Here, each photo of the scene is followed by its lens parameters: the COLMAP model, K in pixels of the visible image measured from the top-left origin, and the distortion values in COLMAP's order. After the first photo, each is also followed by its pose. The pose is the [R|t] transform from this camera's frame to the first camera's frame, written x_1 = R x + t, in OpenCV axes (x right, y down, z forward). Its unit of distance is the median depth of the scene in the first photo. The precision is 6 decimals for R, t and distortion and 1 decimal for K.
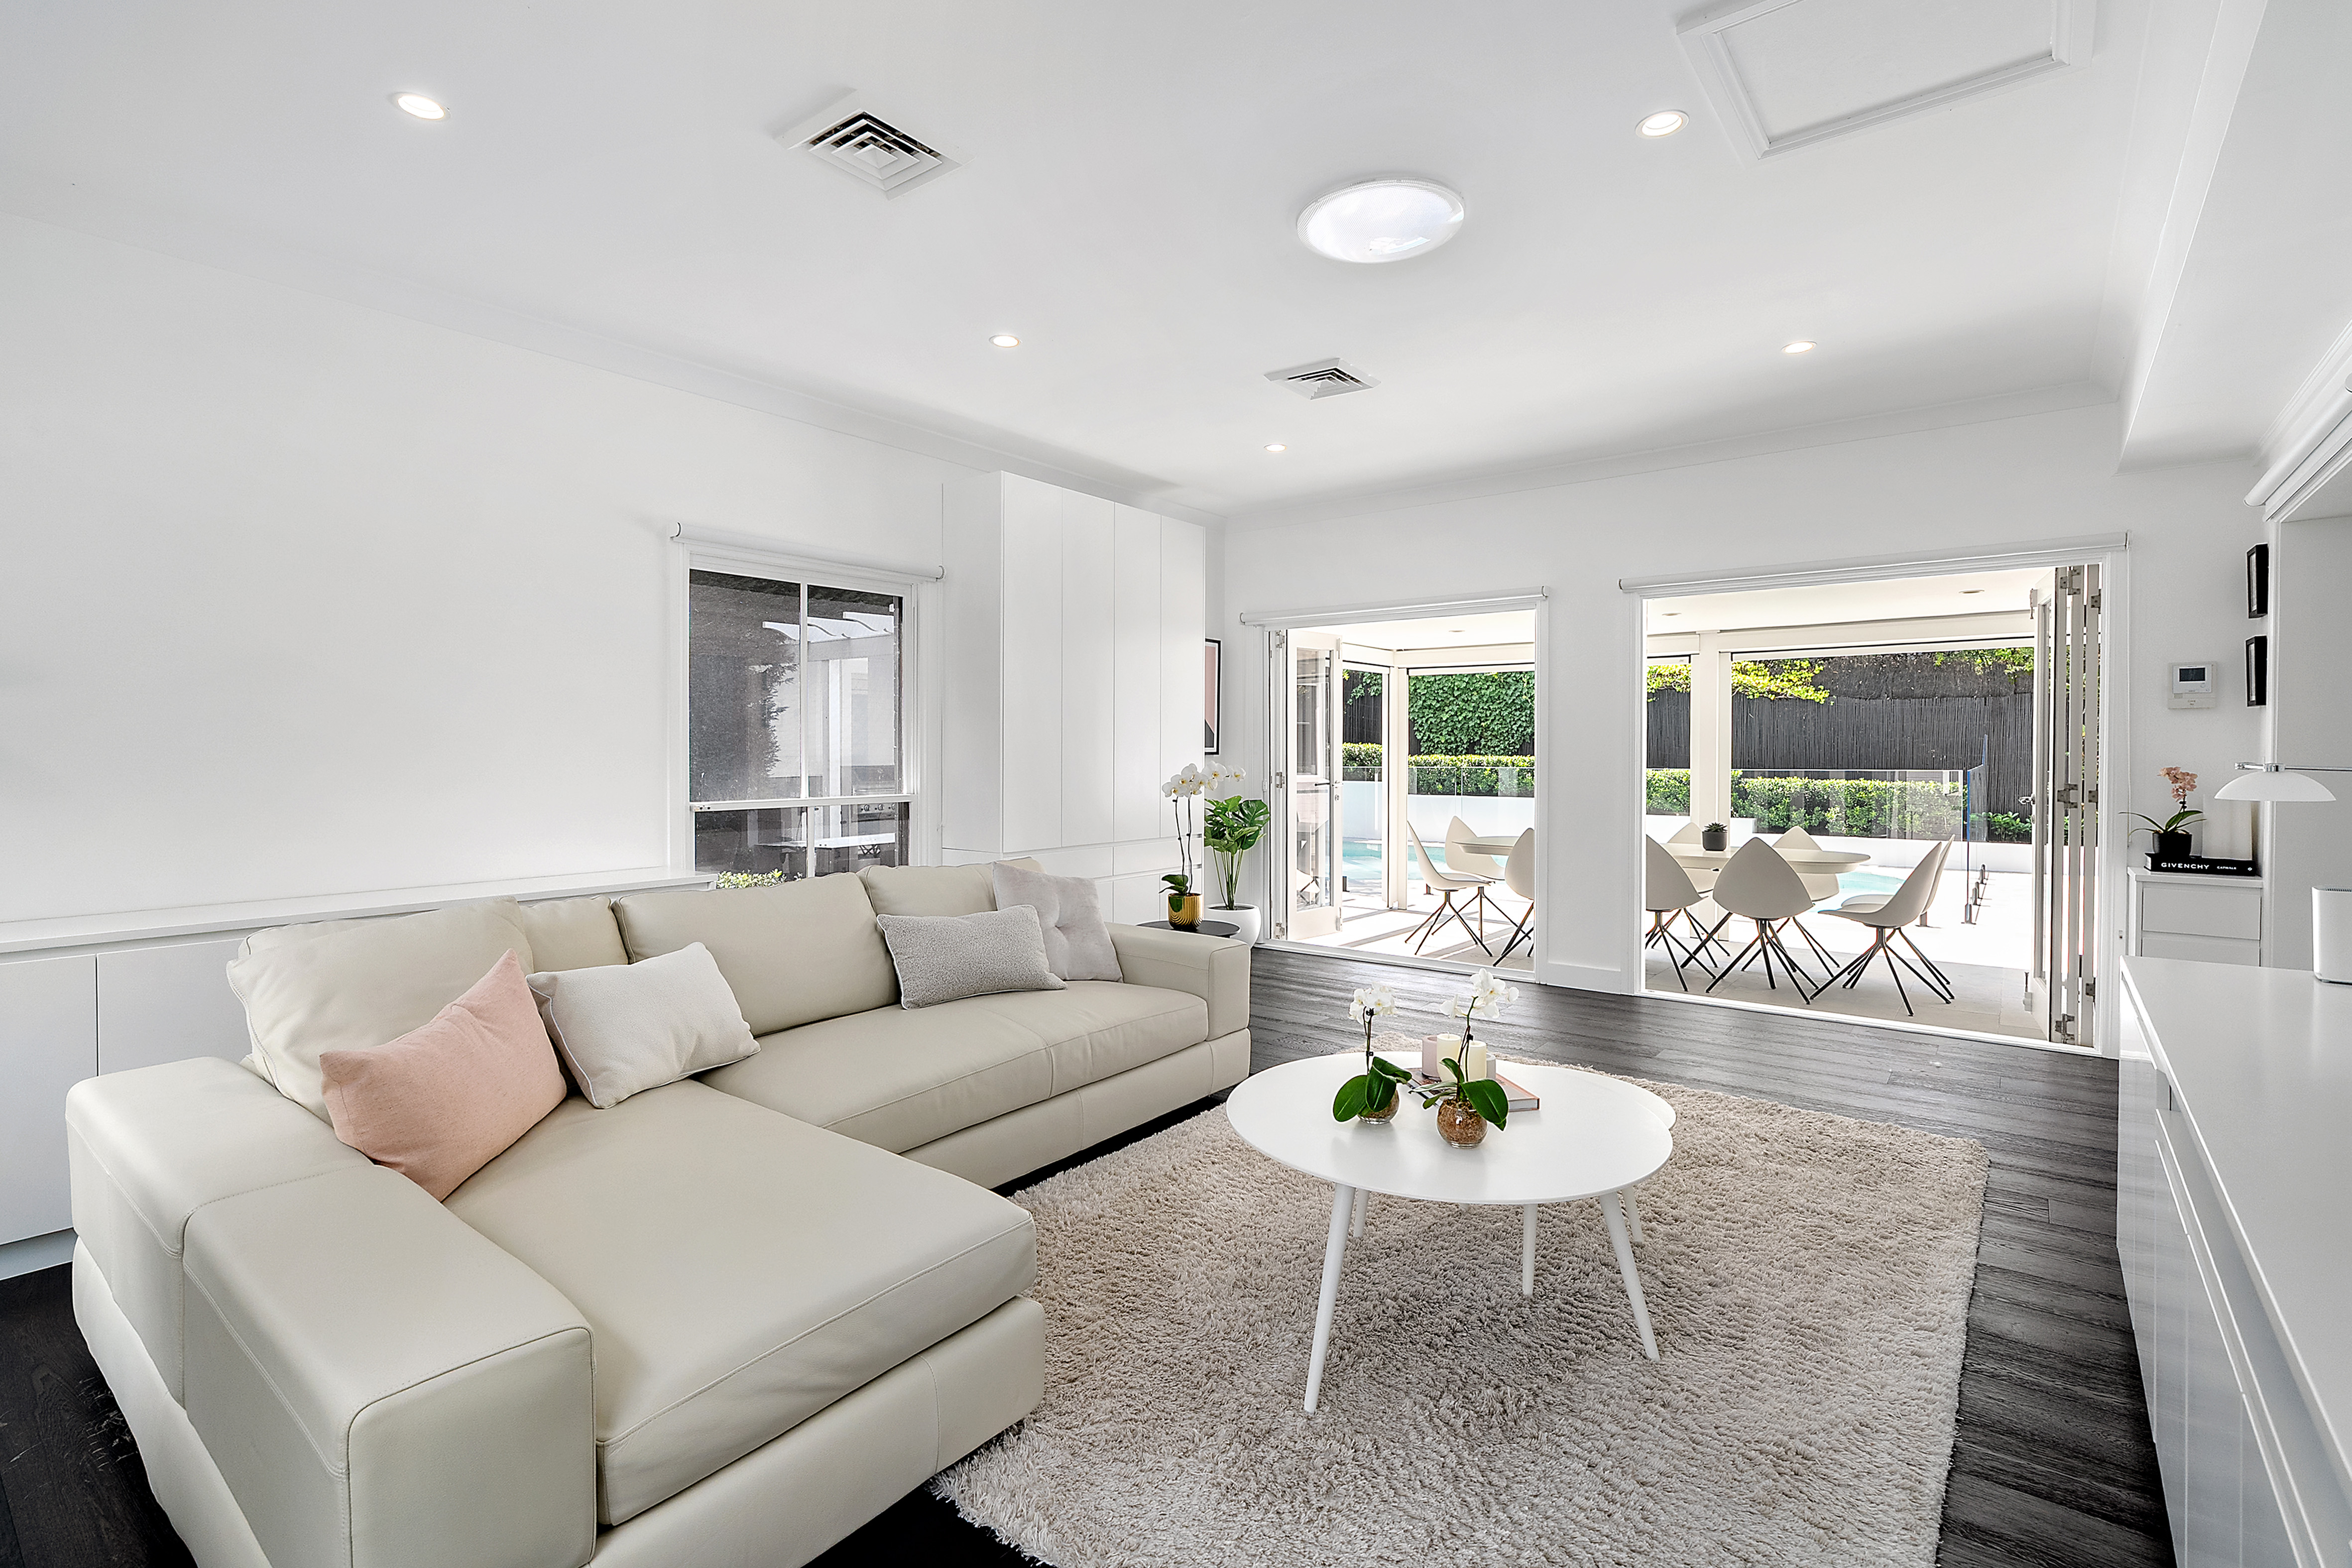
lens RADIAL K [[1087.6, 0, 1165.2], [0, 1087.6, 770.1], [0, 0, 1]] dist [-0.001035, -0.000380]
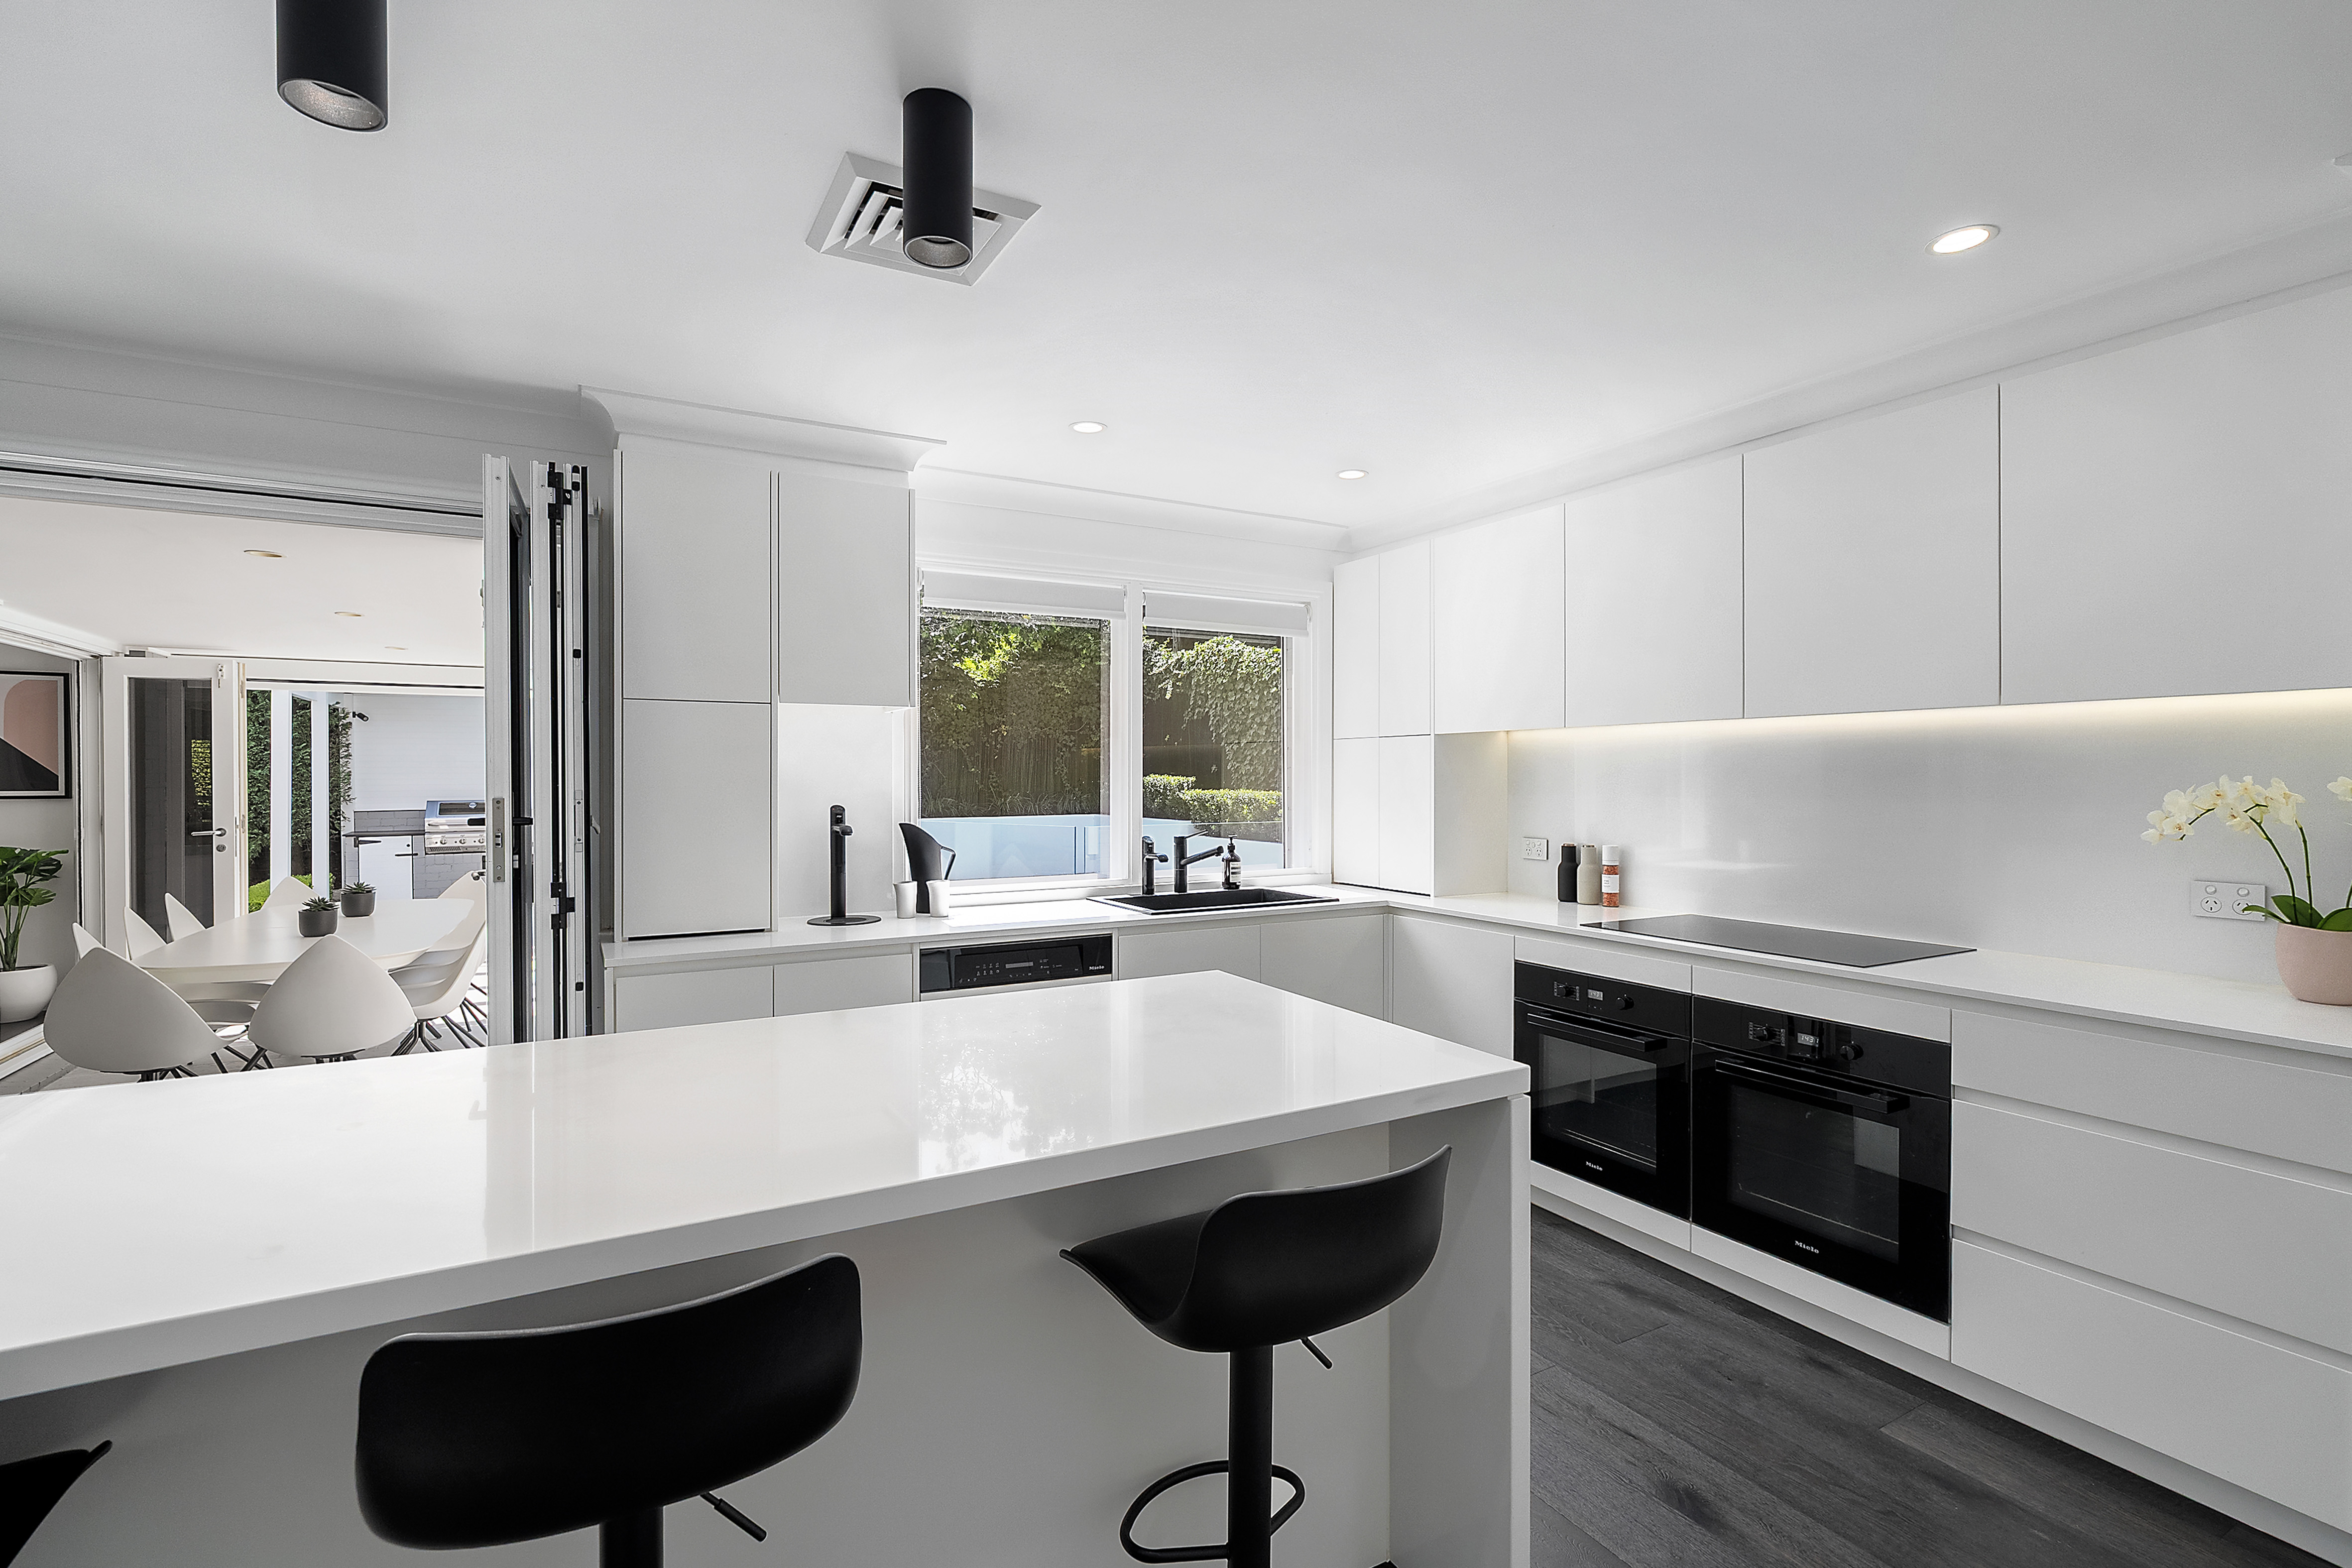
lens RADIAL K [[1087.6, 0, 1180.7], [0, 1087.6, 787.0], [0, 0, 1]] dist [-0.001035, -0.000380]
pose [[0.926335, 0.006385, -0.376646, 0.625471], [-0.012428, 0.999830, -0.013615, -0.004191], [0.376495, 0.017293, 0.926257, 0.250404]]
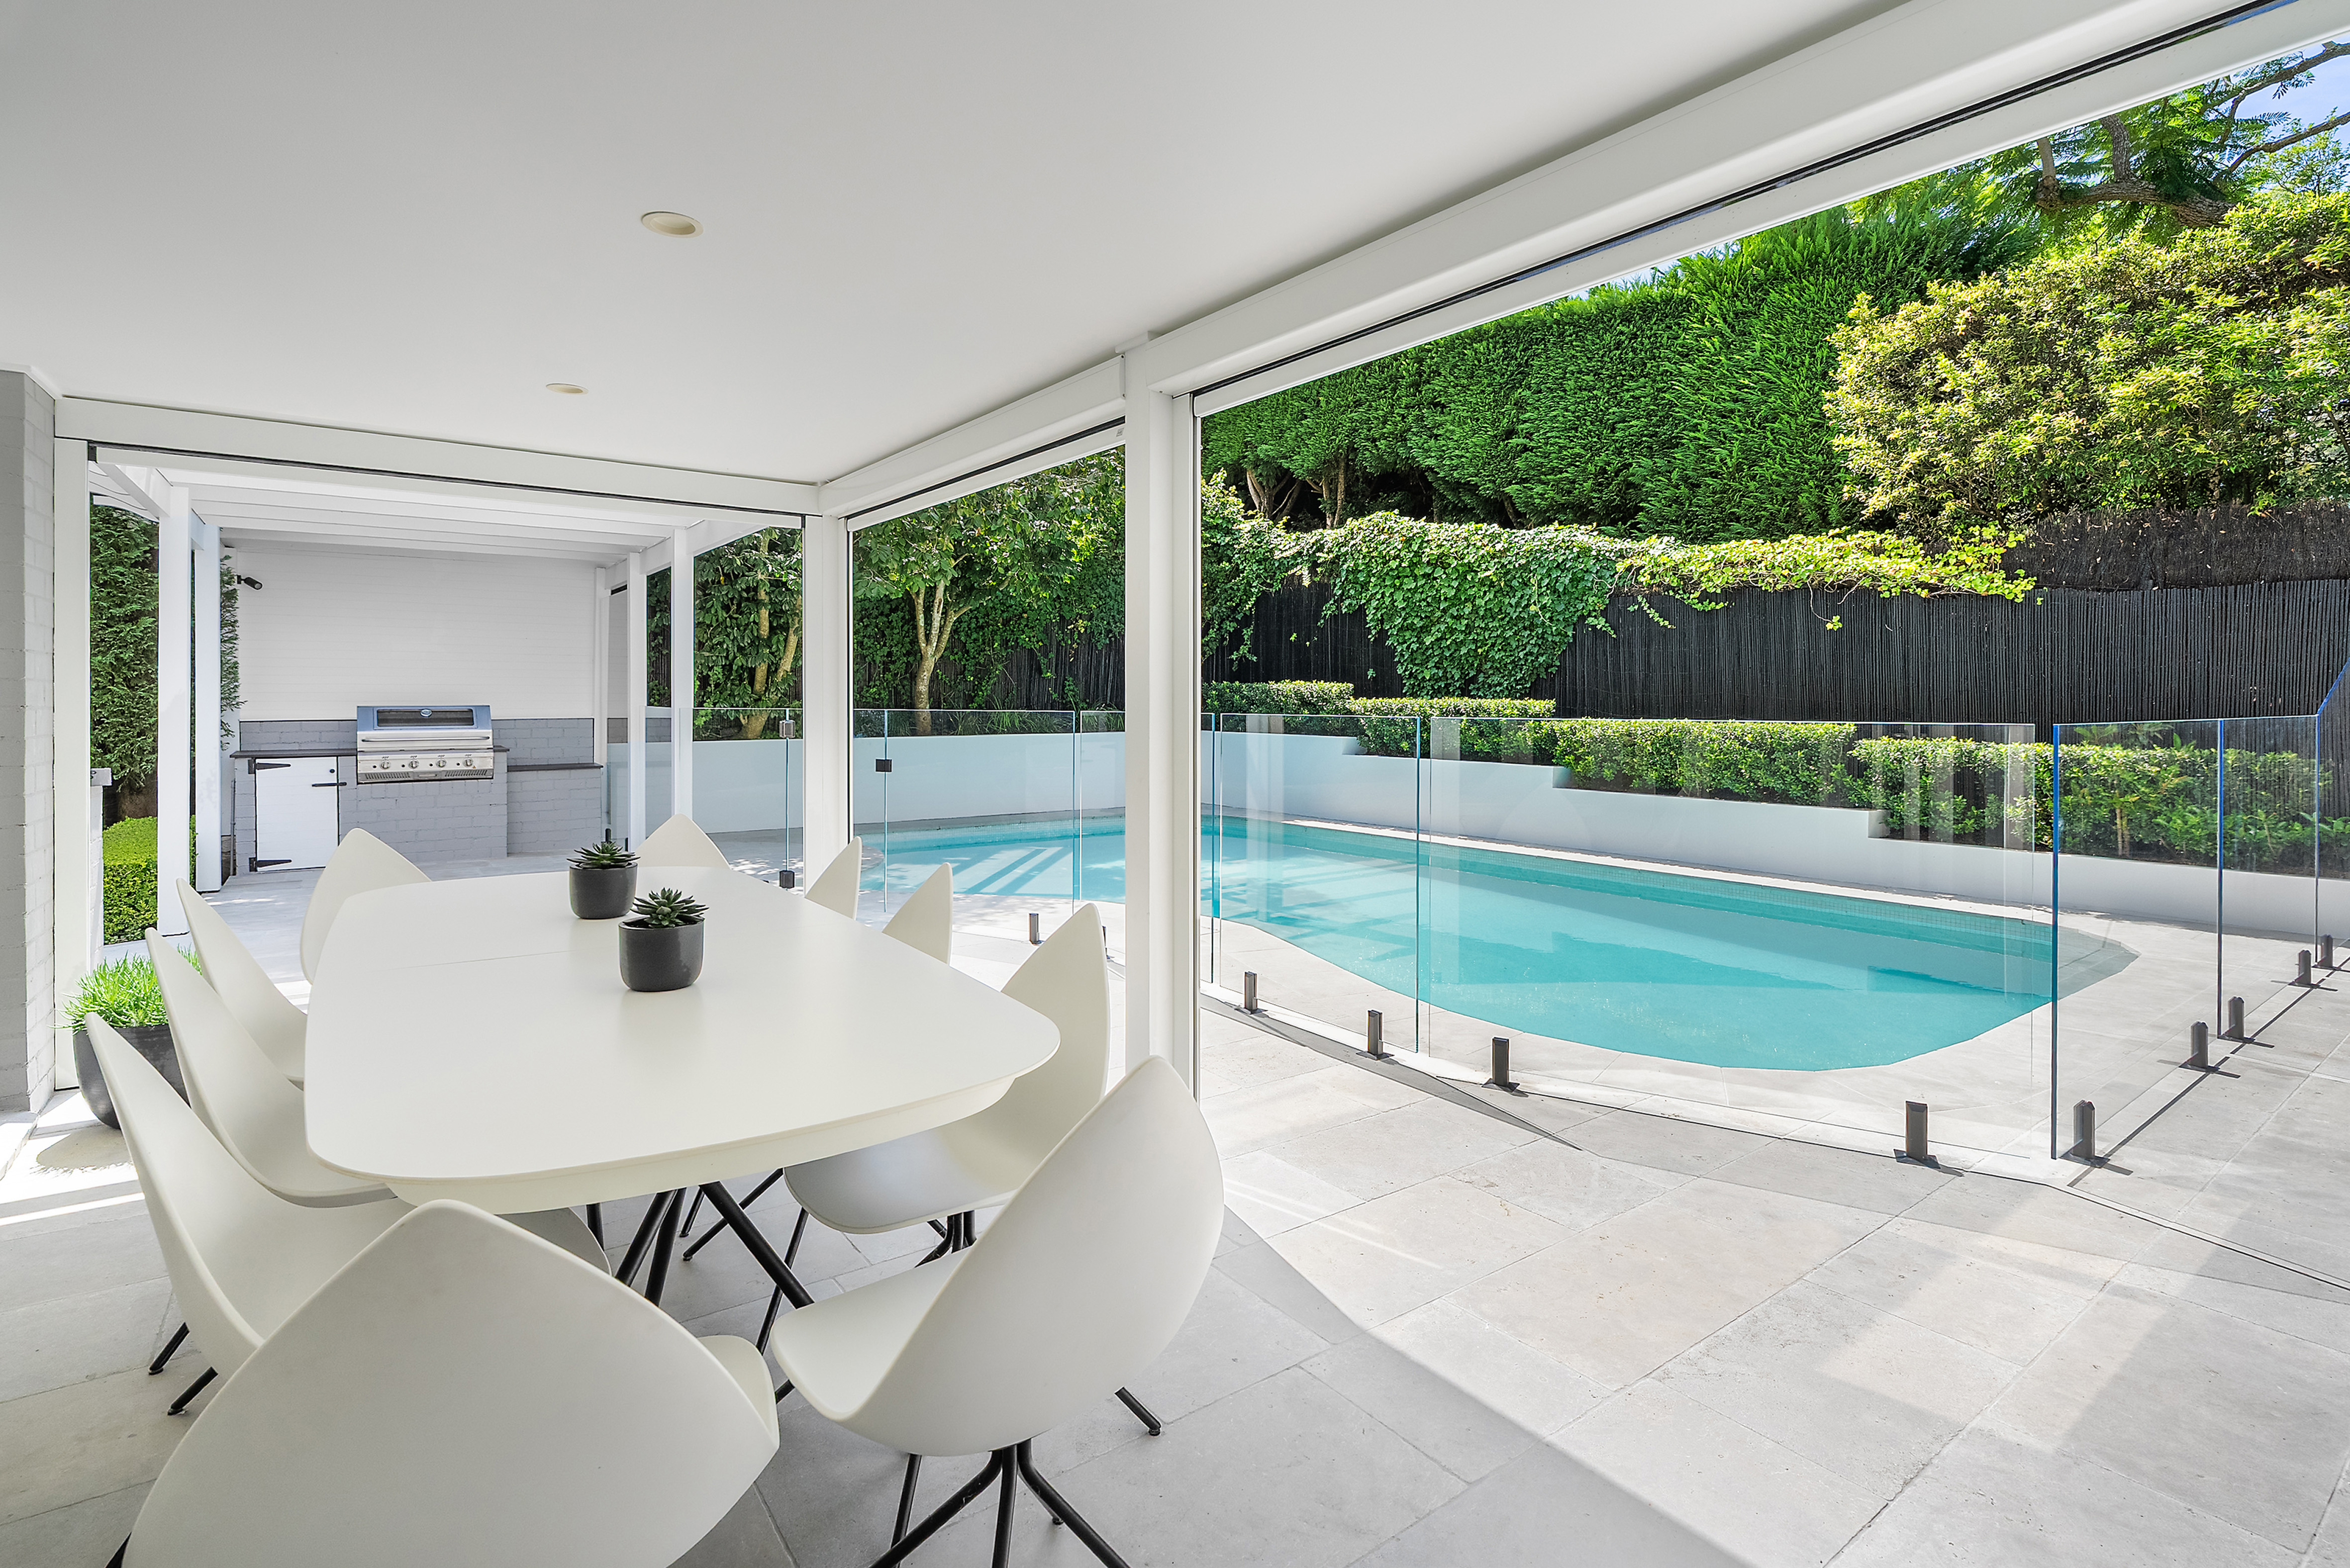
lens RADIAL K [[1086.5, 0, 1185.8], [0, 1086.5, 710.8], [0, 0, 1]] dist [-0.001035, -0.000380]
pose [[0.965424, 0.011414, -0.260433, 0.341639], [-0.014849, 0.999827, -0.011225, 0.004746], [0.260260, 0.014704, 0.965427, 0.368015]]
